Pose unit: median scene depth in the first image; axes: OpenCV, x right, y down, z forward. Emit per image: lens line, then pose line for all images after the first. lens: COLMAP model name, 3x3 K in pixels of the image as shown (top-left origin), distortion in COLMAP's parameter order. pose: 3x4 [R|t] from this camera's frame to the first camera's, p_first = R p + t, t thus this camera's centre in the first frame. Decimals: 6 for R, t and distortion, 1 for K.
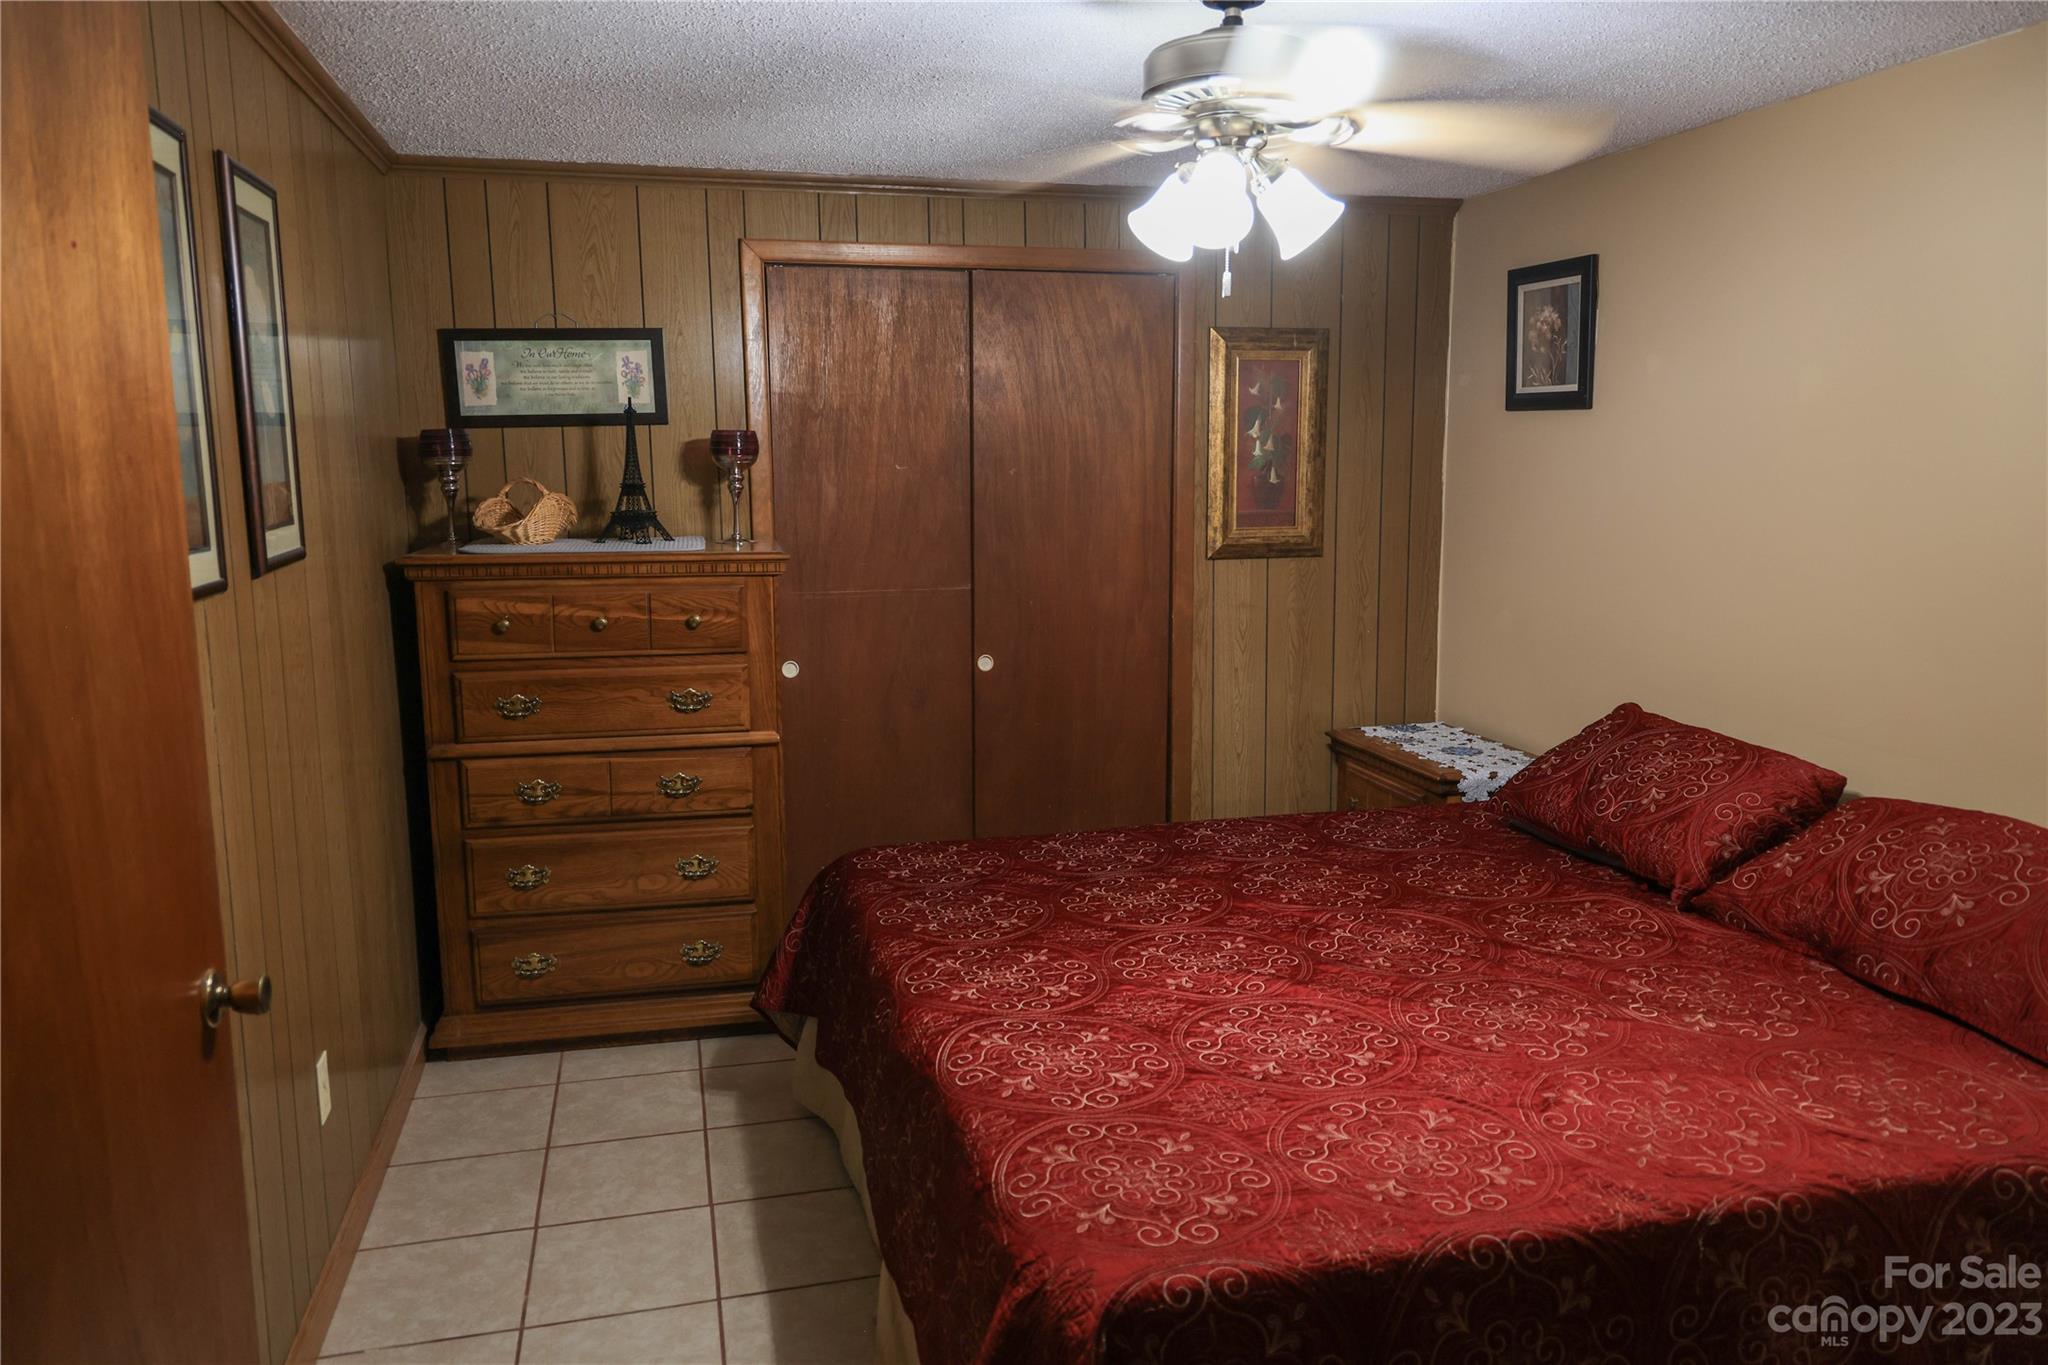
lens RADIAL K [[1395.3, 0, 1029.7], [0, 1395.3, 673.7], [0, 0, 1]] dist [0.010196, 0.000853]
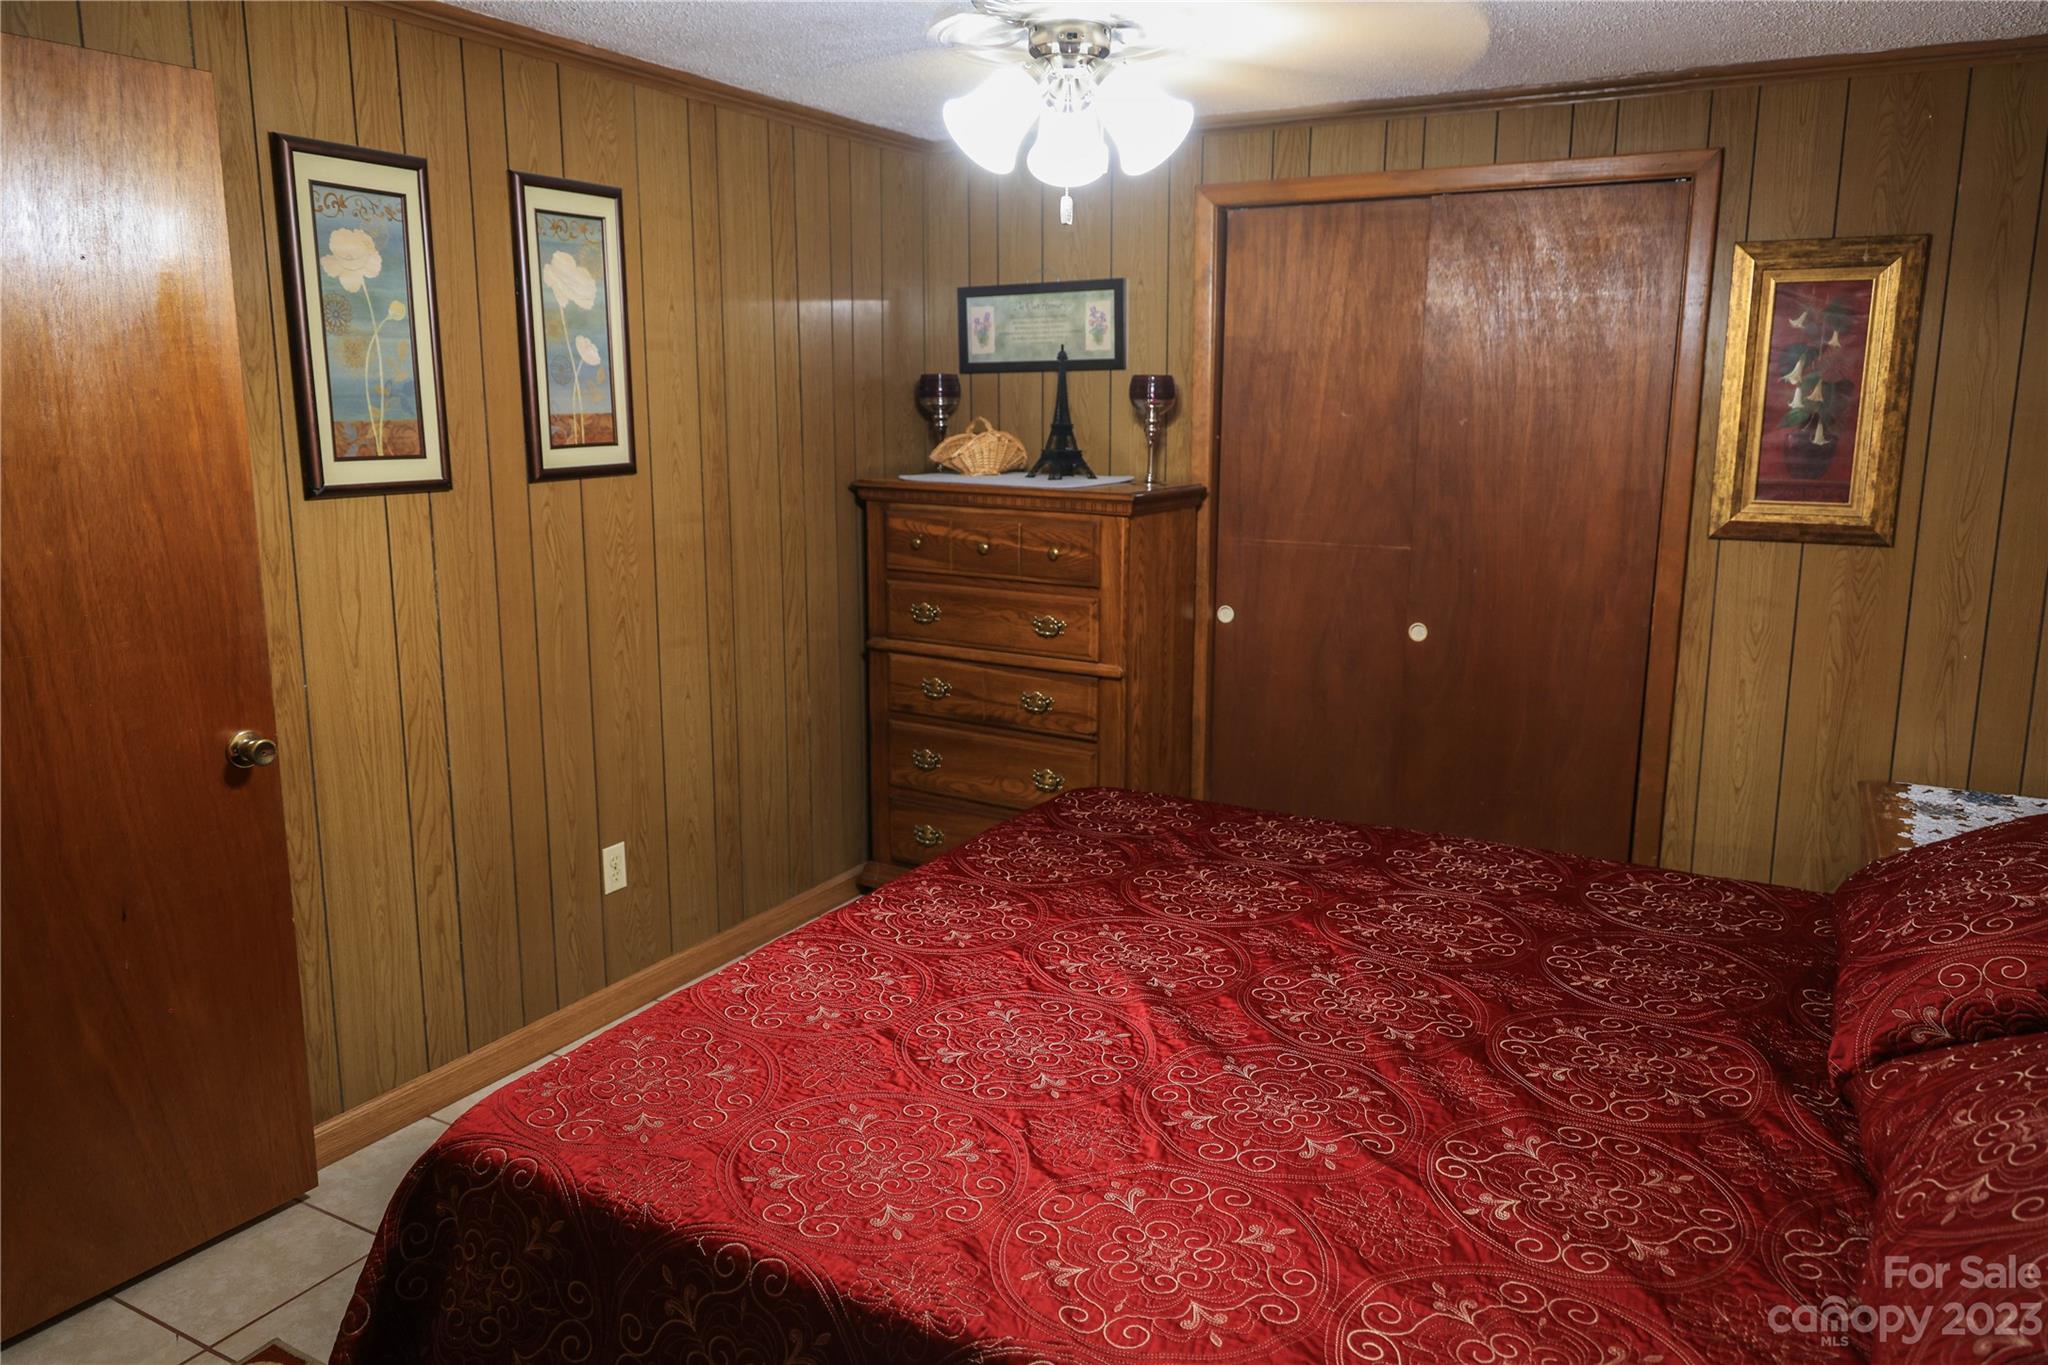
lens RADIAL K [[1395.3, 0, 1094.4], [0, 1395.3, 669.7], [0, 0, 1]] dist [0.010196, 0.000853]
pose [[0.743011, 0.138134, -0.654869, 0.490455], [-0.116340, 0.990230, 0.076875, -0.034622], [0.659090, 0.019068, 0.751822, 0.210007]]
